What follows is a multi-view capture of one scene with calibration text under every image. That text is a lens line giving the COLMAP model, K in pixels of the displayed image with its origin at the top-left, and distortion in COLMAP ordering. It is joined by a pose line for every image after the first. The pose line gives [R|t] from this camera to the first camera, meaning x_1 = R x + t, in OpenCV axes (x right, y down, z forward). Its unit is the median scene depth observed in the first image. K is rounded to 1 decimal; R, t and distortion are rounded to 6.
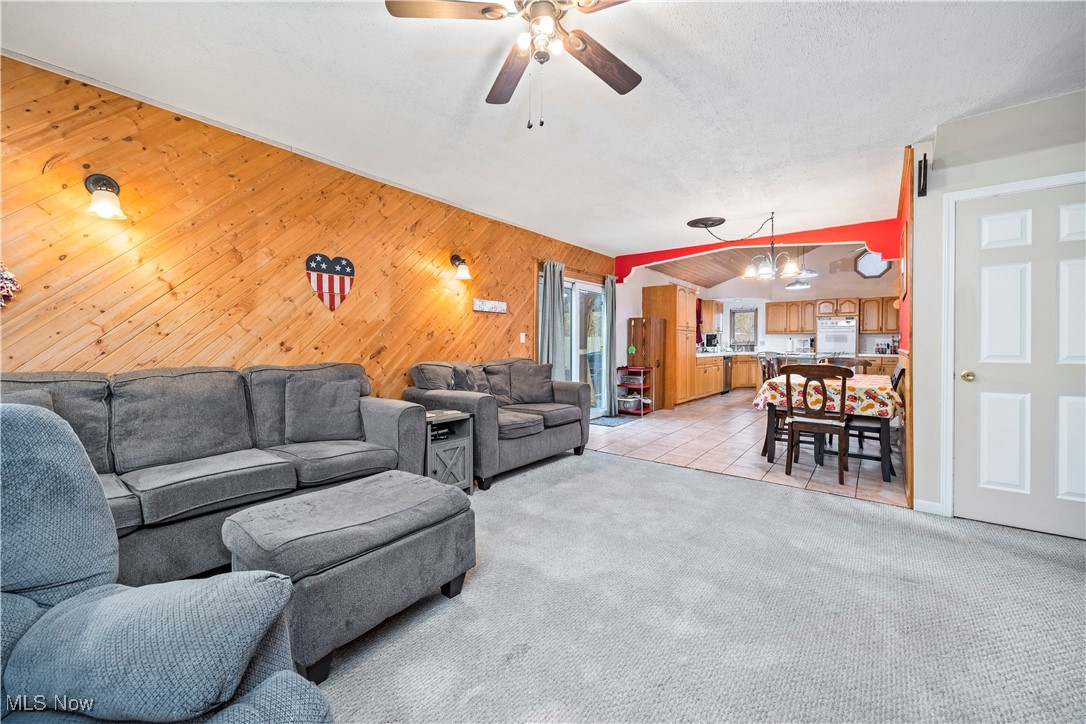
lens RADIAL K [[419.5, 0, 543.0], [0, 419.5, 362.0], [0, 0, 1]] dist [0.000486, 0.000004]
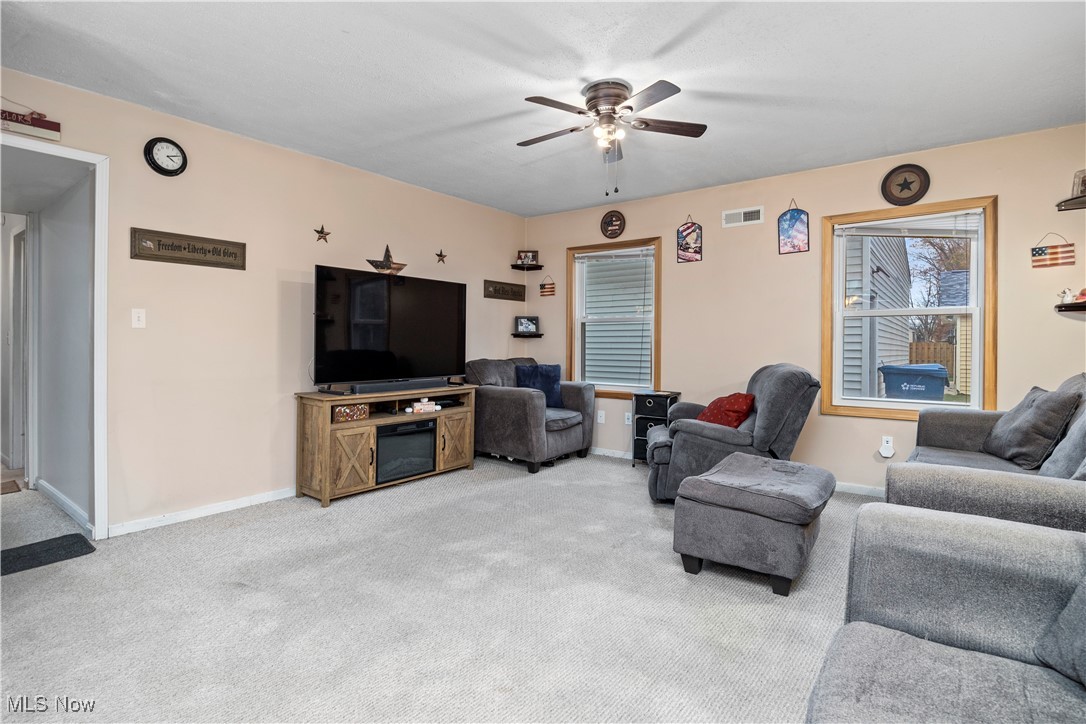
lens RADIAL K [[540.3, 0, 543.0], [0, 540.3, 362.0], [0, 0, 1]] dist [-0.001917, -0.000763]
pose [[-0.999784, -0.007224, -0.019504, 0.198269], [-0.008628, 0.997301, 0.072914, -0.094363], [0.018924, 0.073067, -0.997147, 2.243606]]
